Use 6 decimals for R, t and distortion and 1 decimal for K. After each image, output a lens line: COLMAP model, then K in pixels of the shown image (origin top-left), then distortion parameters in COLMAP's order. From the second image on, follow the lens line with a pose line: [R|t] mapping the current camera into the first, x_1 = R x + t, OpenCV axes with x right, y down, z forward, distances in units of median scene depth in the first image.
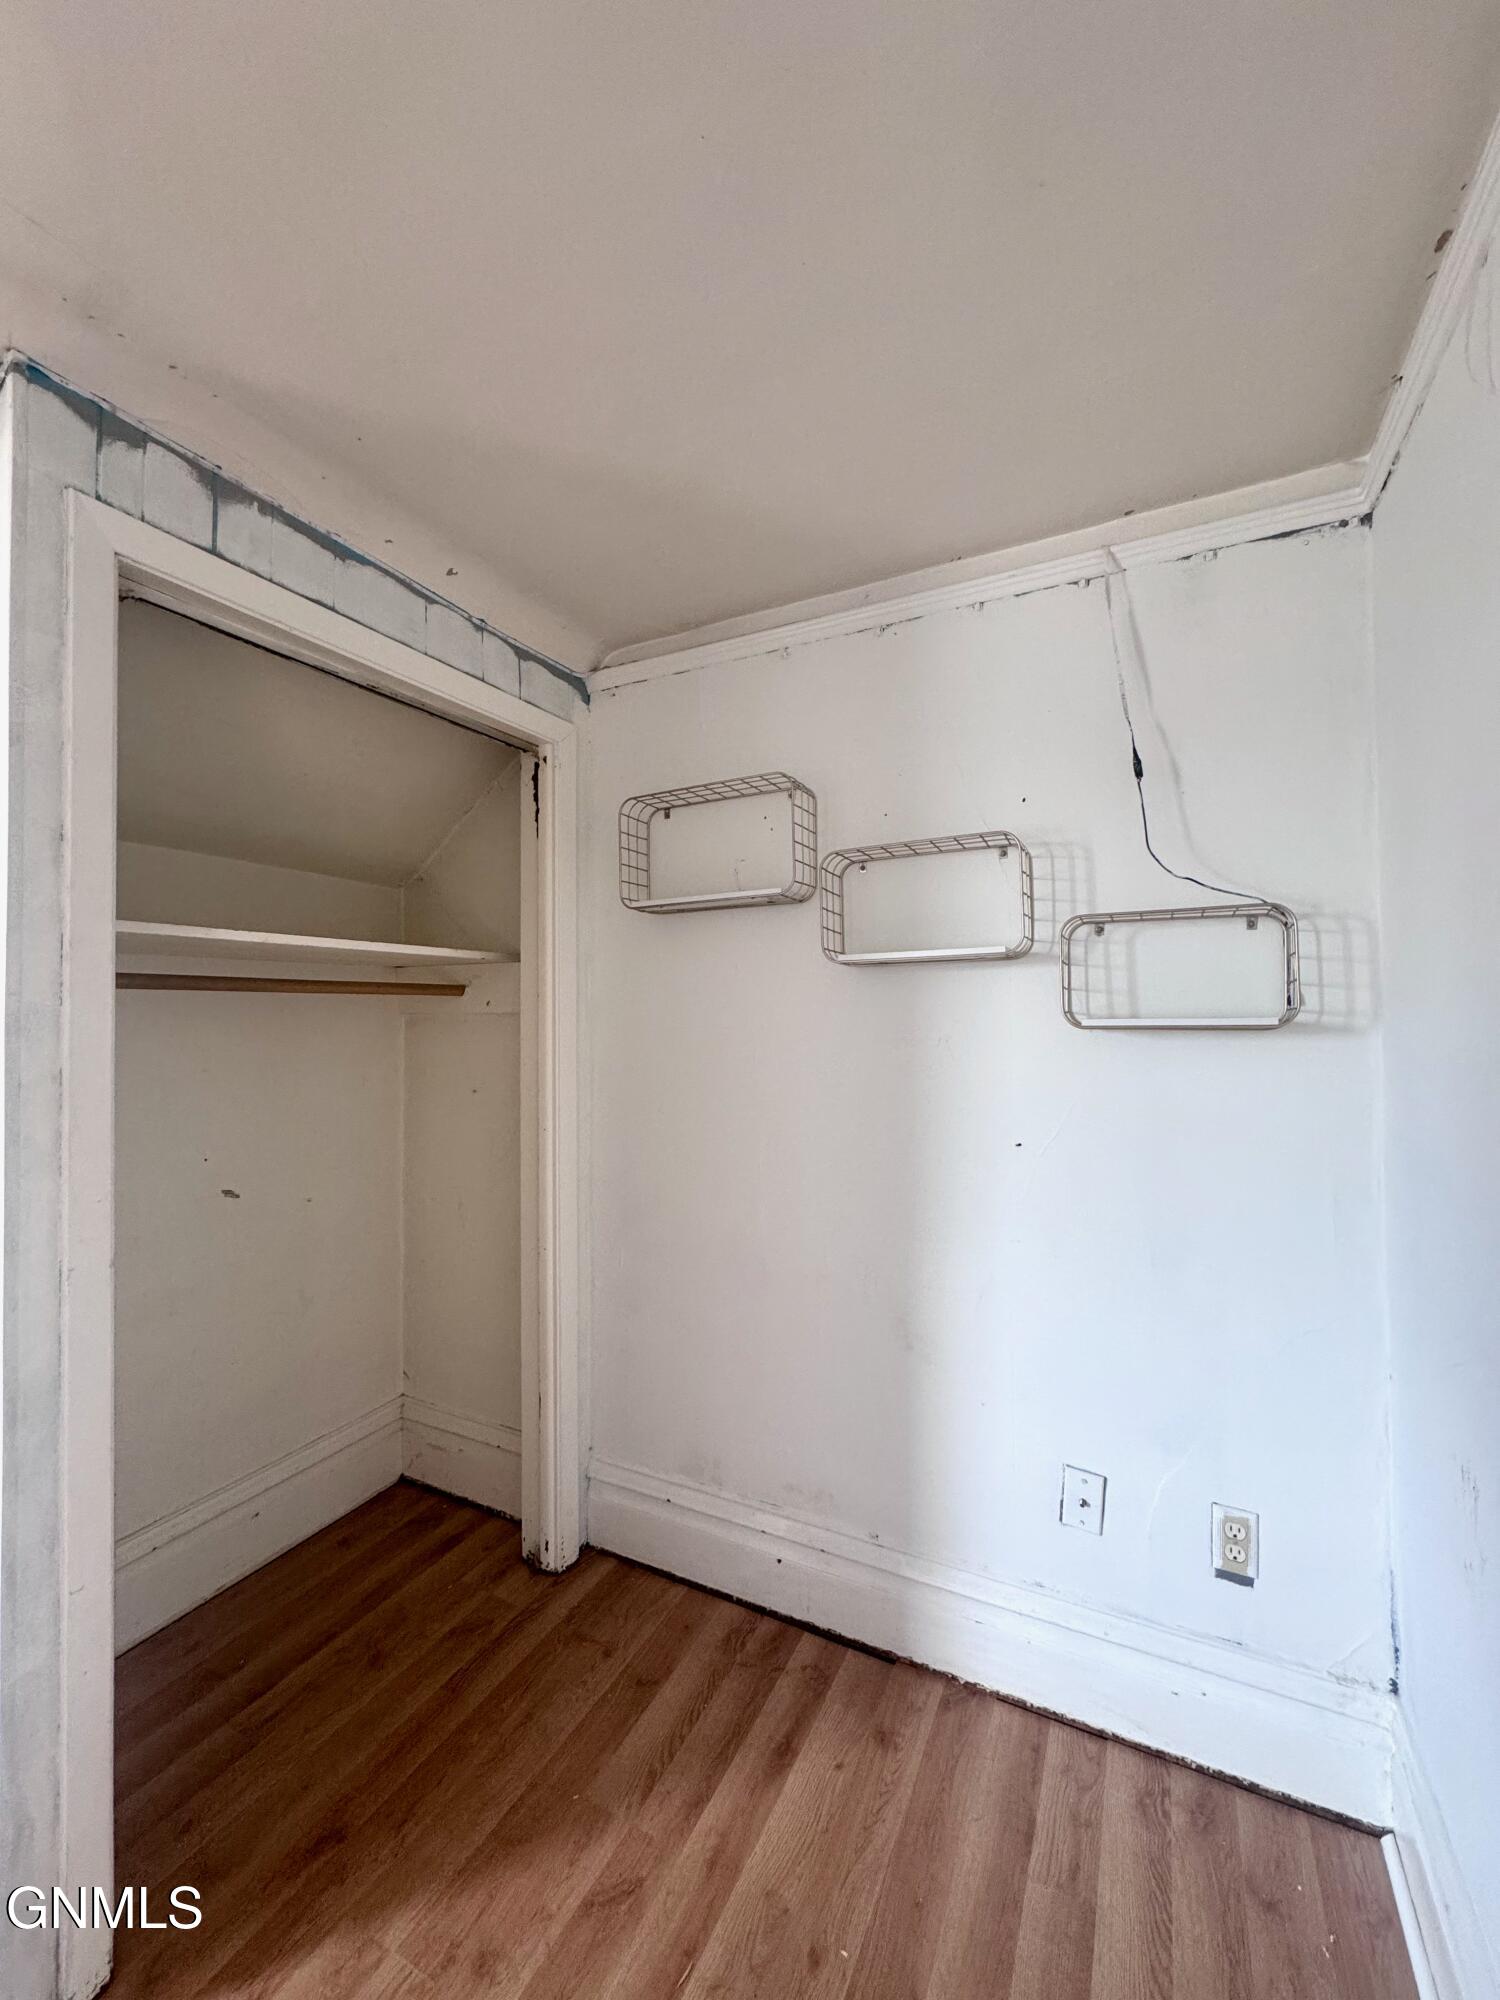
lens RADIAL K [[821.9, 0, 748.6], [0, 821.9, 1001.3], [0, 0, 1]] dist [-0.003925, 0.001002]
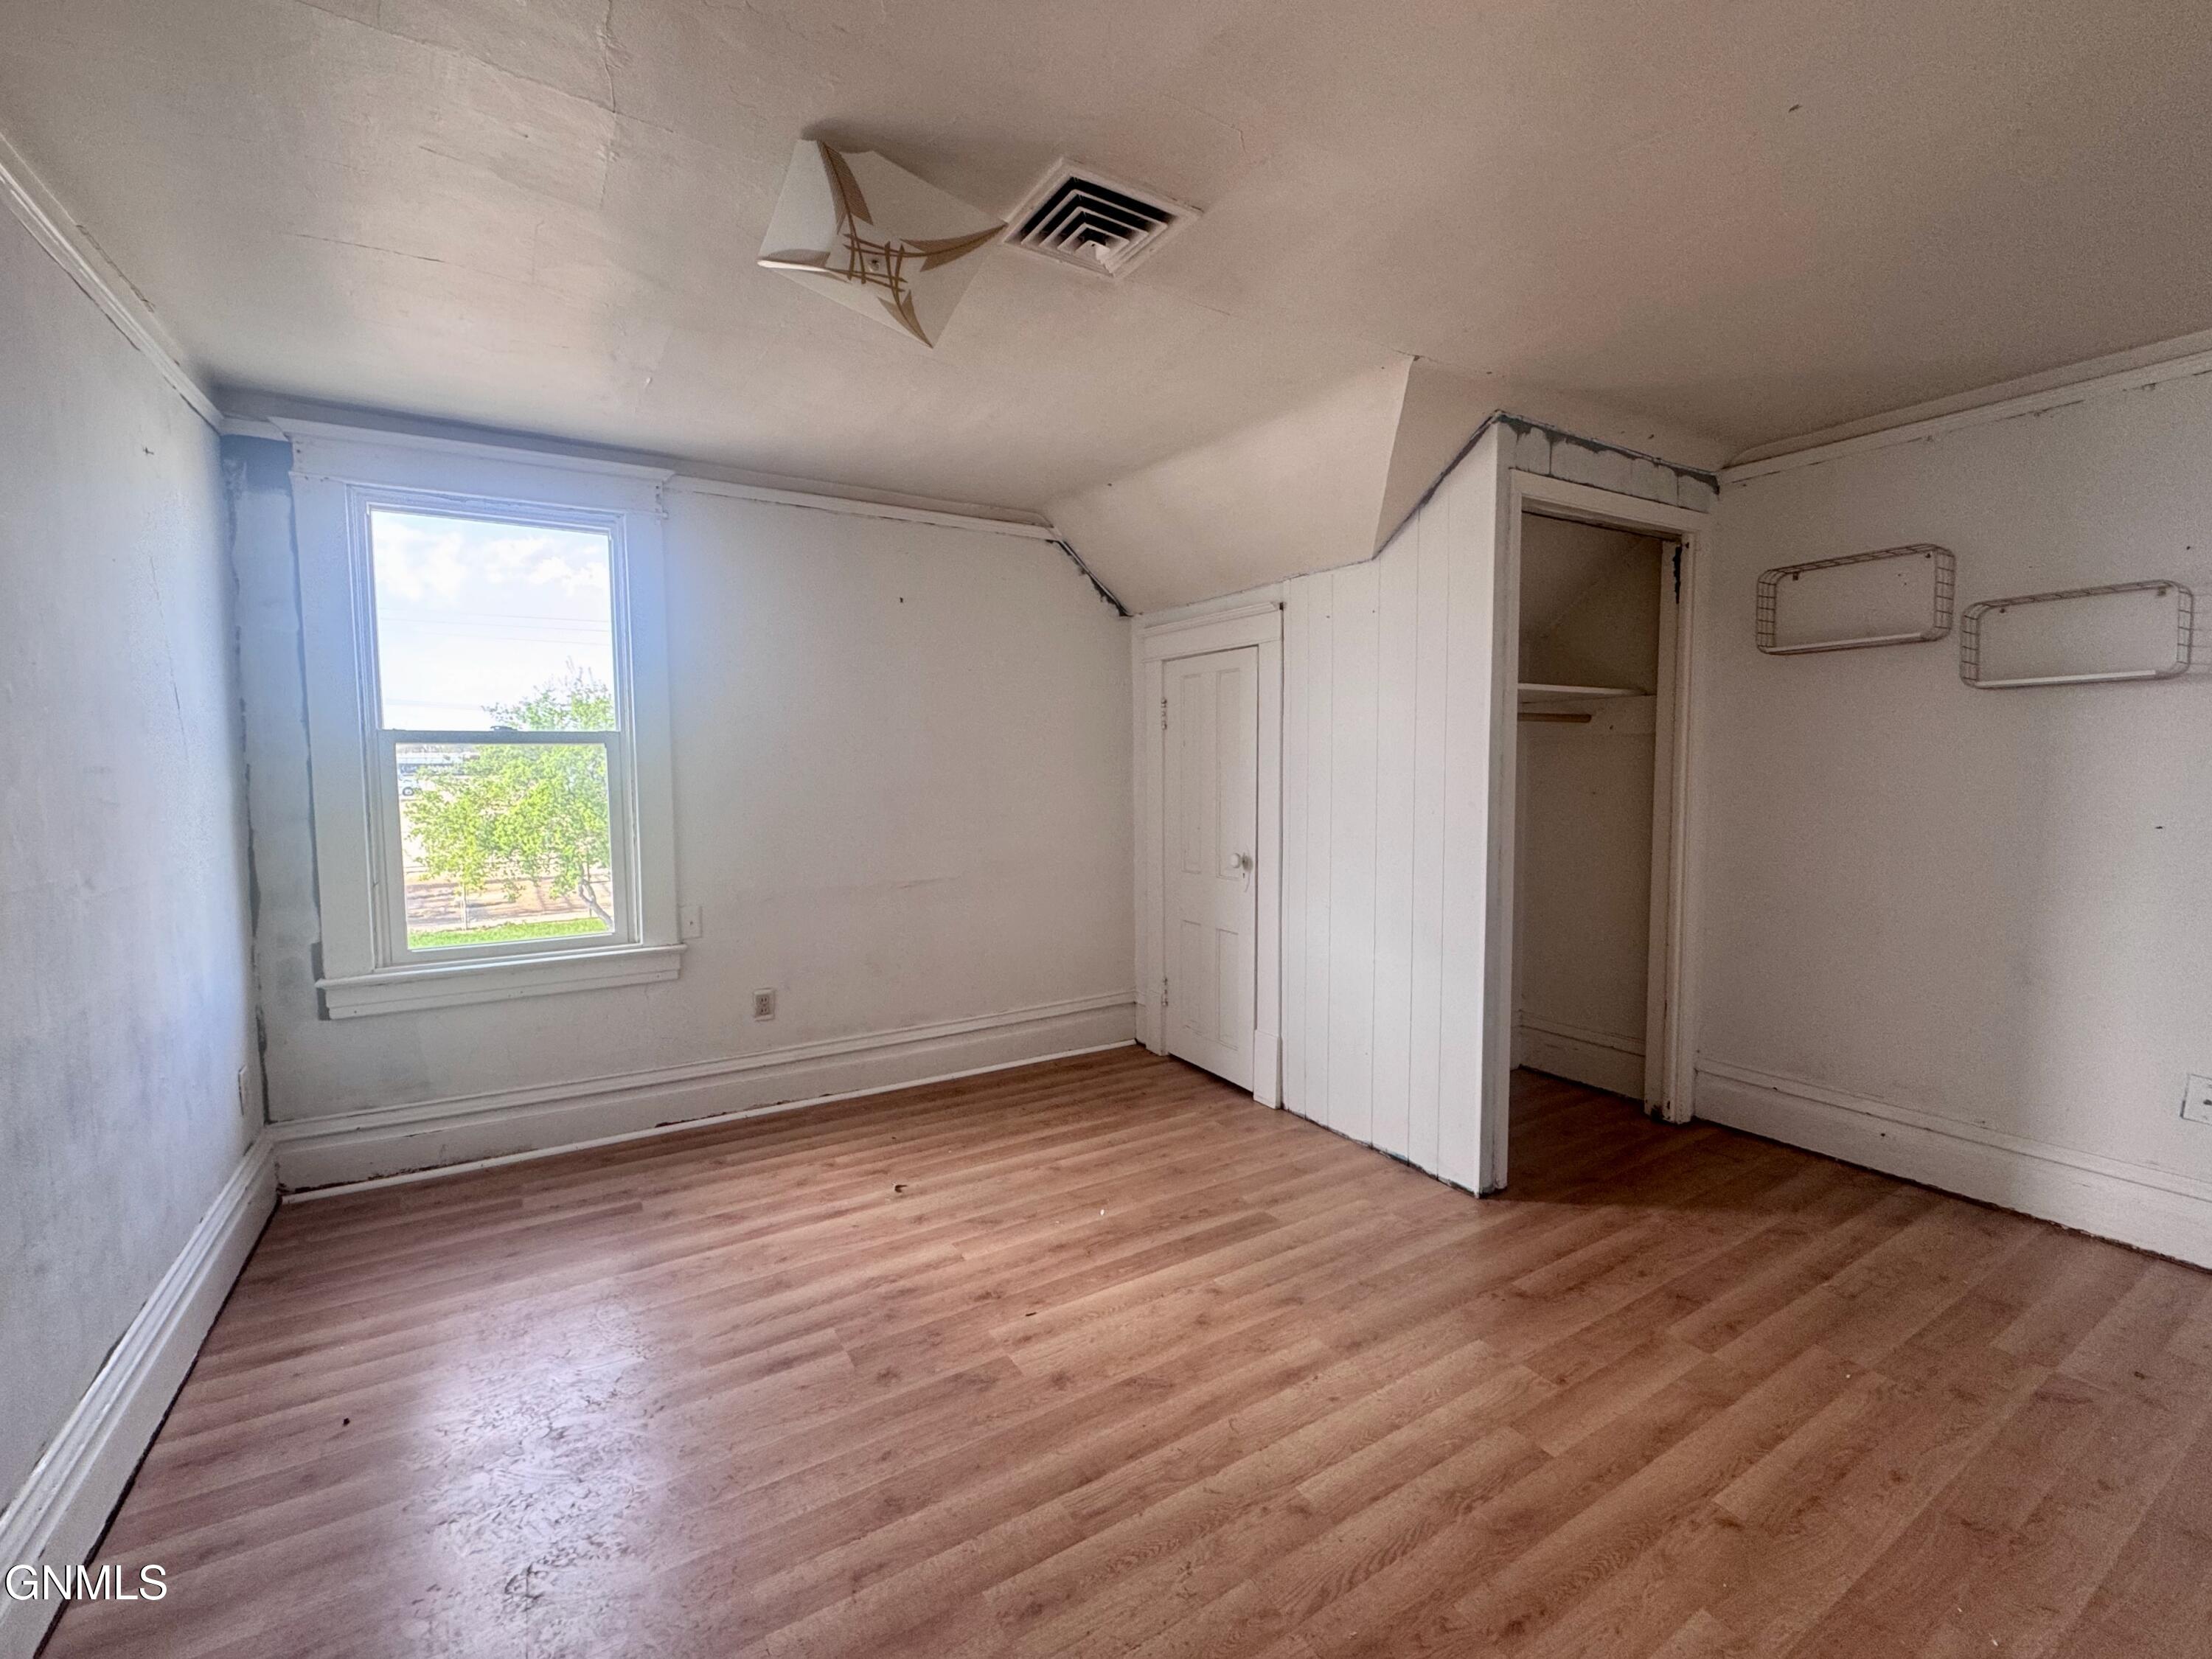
lens RADIAL K [[946.2, 0, 1104.3], [0, 946.2, 826.8], [0, 0, 1]] dist [0.000405, -0.000171]
pose [[0.855713, 0.034185, -0.516320, -0.287111], [0.012783, 0.996114, 0.087138, 0.024275], [0.517292, -0.081165, 0.851951, -1.005577]]
